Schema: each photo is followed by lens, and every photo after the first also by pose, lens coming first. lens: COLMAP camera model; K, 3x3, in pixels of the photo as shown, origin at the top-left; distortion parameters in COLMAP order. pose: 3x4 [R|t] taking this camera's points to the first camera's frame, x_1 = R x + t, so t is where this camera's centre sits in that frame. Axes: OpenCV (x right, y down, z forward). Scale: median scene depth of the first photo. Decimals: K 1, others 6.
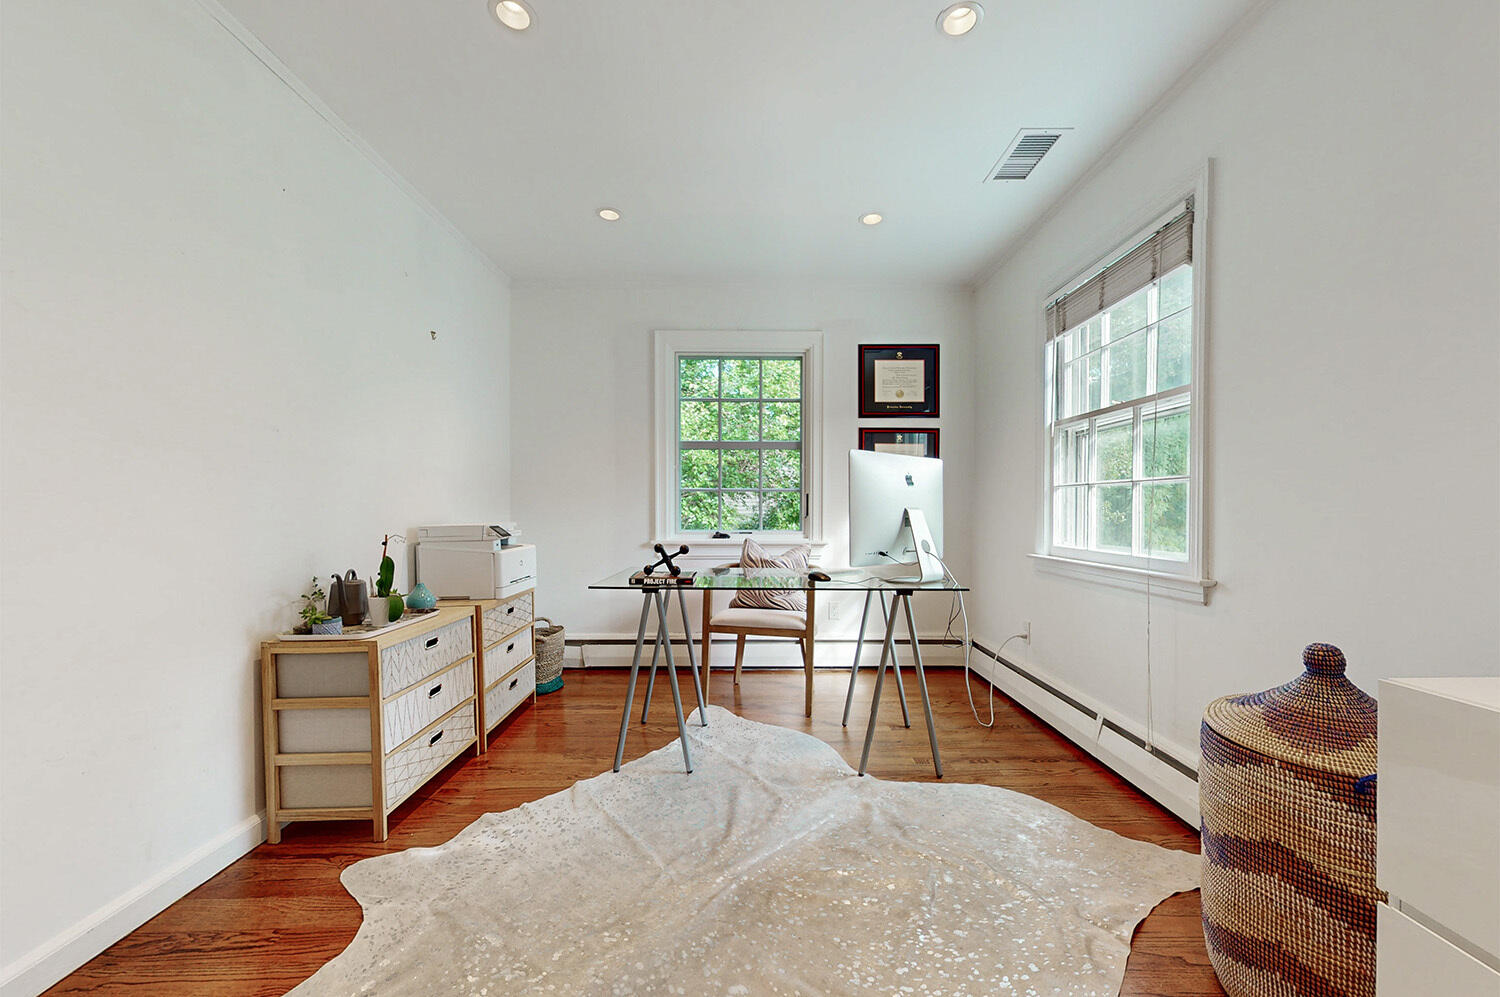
lens RADIAL K [[541.6, 0, 752.6], [0, 541.6, 516.9], [0, 0, 1]] dist [0.000516, -0.000091]
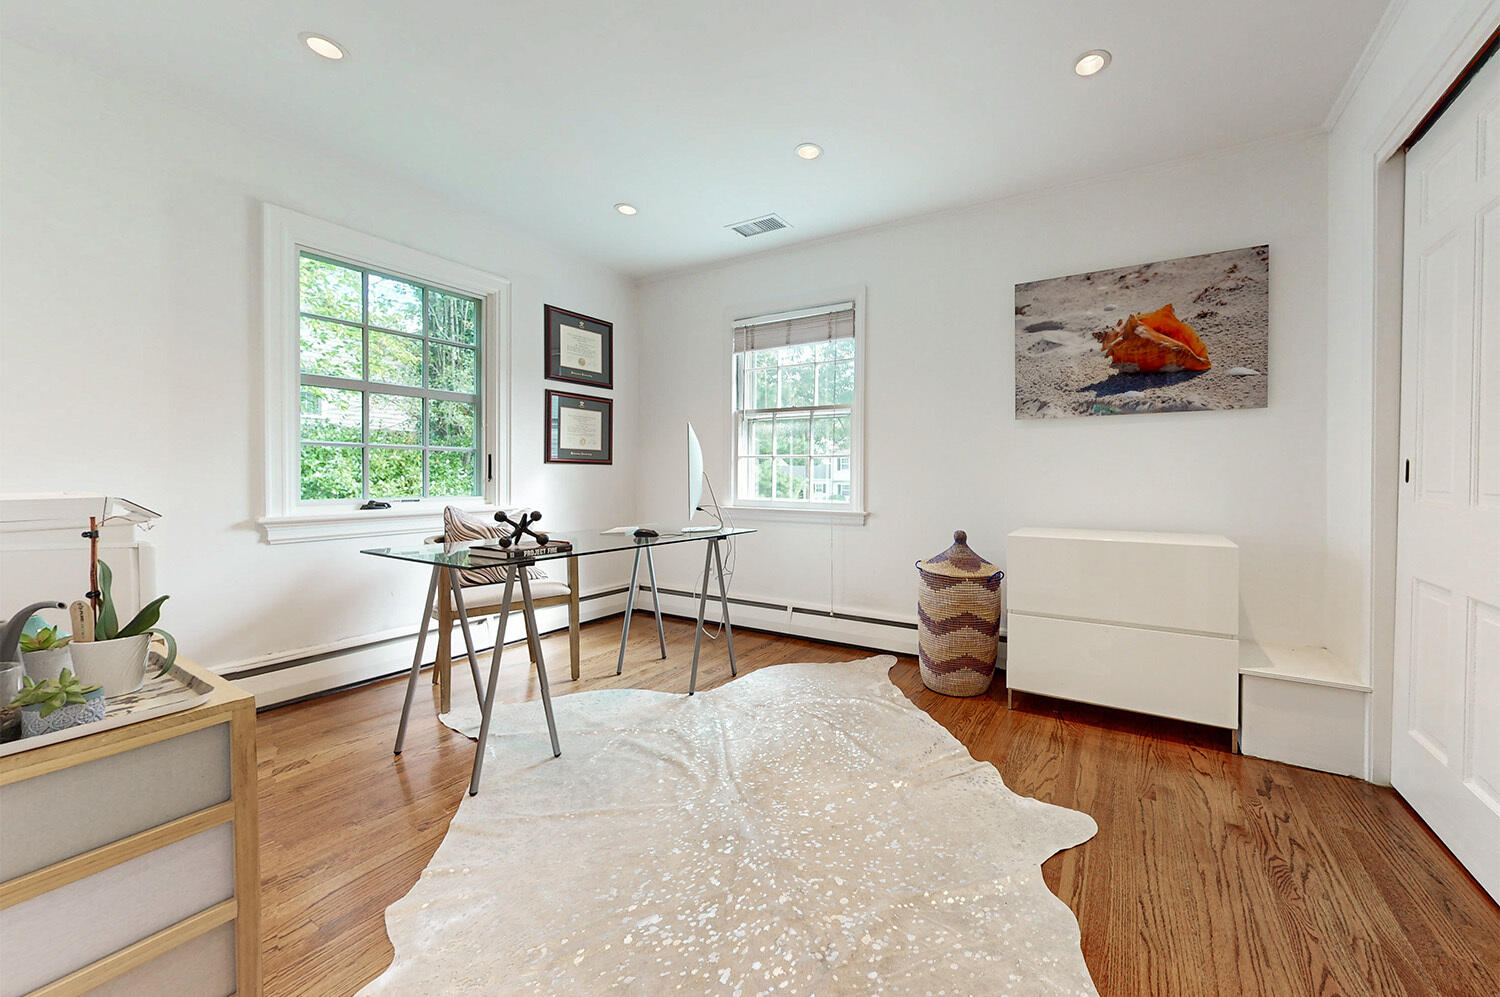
lens RADIAL K [[583.6, 0, 750.6], [0, 583.6, 482.2], [0, 0, 1]] dist [-0.000490, -0.000104]
pose [[0.539539, -0.008093, 0.841922, -0.700074], [0.005313, 0.999967, 0.006207, -0.000415], [-0.841944, 0.001124, 0.539564, 0.164551]]
